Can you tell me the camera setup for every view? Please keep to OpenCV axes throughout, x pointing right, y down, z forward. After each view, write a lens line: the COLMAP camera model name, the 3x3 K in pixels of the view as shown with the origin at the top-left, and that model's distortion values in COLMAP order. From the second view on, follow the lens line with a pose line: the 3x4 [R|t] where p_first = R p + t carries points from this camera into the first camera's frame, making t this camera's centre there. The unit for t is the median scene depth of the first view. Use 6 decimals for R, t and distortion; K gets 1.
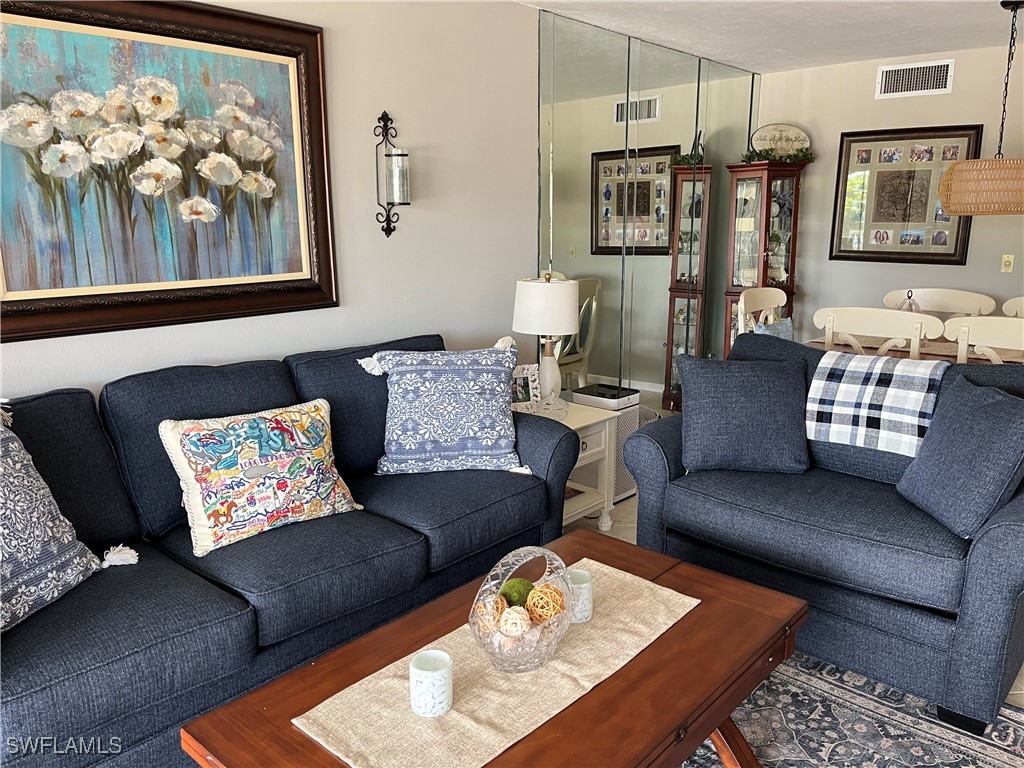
lens RADIAL K [[767.6, 0, 531.3], [0, 767.6, 387.8], [0, 0, 1]] dist [0.034281, -0.026246]
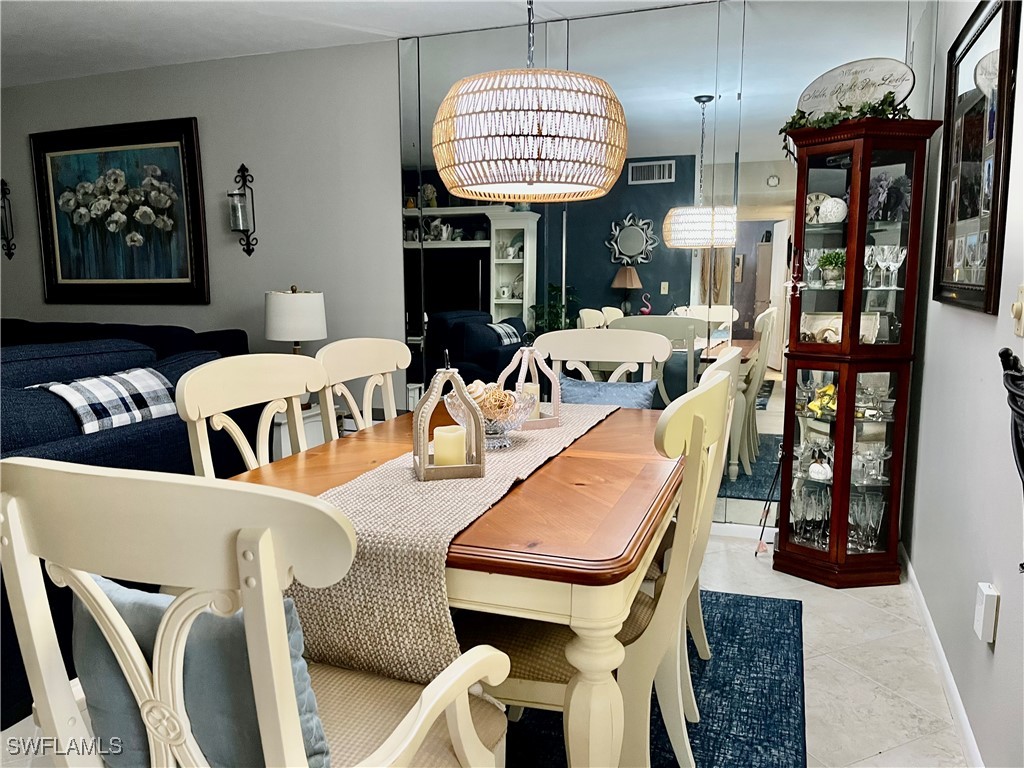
lens RADIAL K [[767.6, 0, 531.3], [0, 767.6, 387.8], [0, 0, 1]] dist [0.034281, -0.026246]
pose [[0.383817, 0.122241, -0.915282, 1.557846], [-0.202226, 0.978265, 0.045850, -0.164446], [0.900993, 0.167496, 0.400195, 1.169934]]
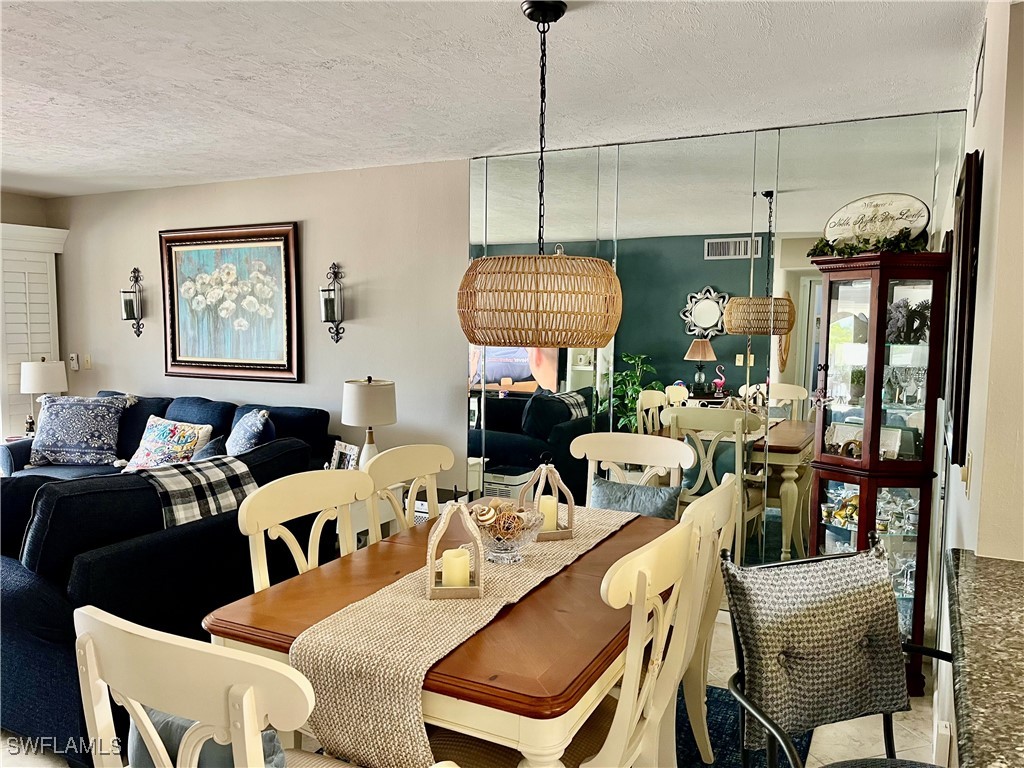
lens RADIAL K [[767.6, 0, 531.3], [0, 767.6, 387.8], [0, 0, 1]] dist [0.034281, -0.026246]
pose [[0.260731, 0.079380, -0.962143, 1.684549], [-0.227721, 0.973549, 0.018611, -0.279741], [0.938170, 0.214247, 0.271911, 1.201333]]
